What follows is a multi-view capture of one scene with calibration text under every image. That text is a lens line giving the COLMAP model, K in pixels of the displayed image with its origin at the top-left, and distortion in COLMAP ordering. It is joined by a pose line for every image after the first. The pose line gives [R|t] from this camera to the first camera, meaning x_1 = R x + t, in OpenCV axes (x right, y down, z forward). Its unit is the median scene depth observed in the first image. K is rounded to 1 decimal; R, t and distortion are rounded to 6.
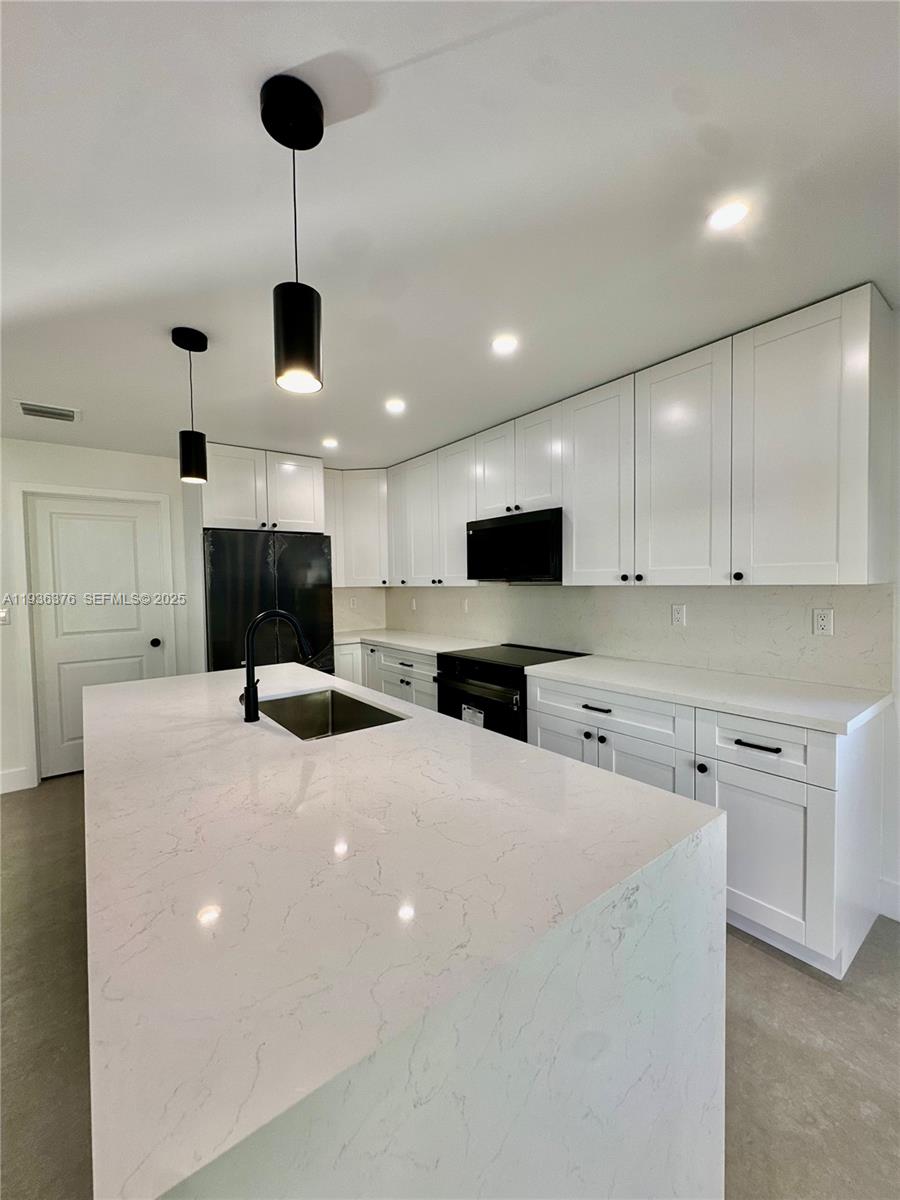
lens RADIAL K [[480.2, 0, 448.1], [0, 480.2, 605.9], [0, 0, 1]] dist [-0.008057, 0.001732]
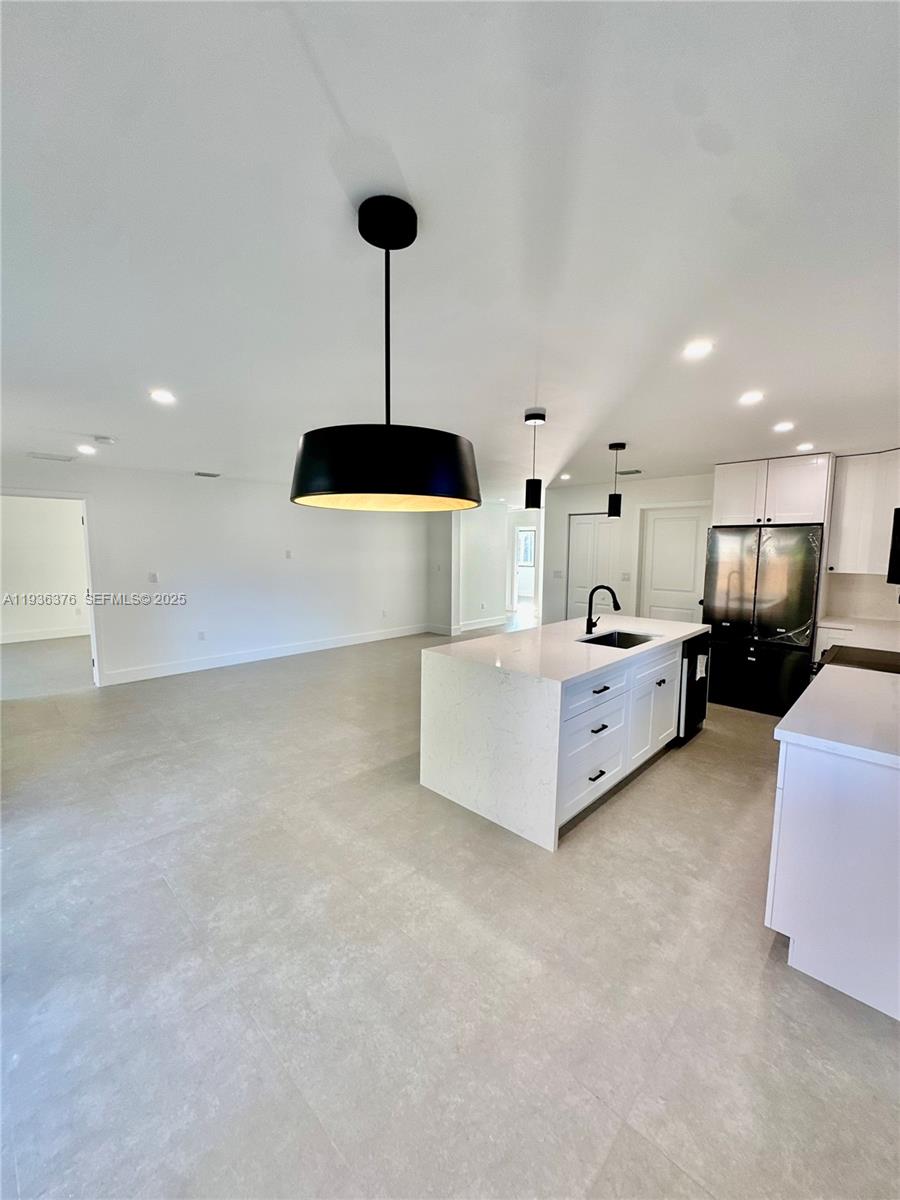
lens RADIAL K [[480.2, 0, 441.1], [0, 480.2, 600.3], [0, 0, 1]] dist [-0.008057, 0.001732]
pose [[0.160277, 0.115333, -0.980311, 0.815953], [-0.046841, 0.992920, 0.109158, -0.068279], [0.985960, 0.028423, 0.164544, -0.006262]]
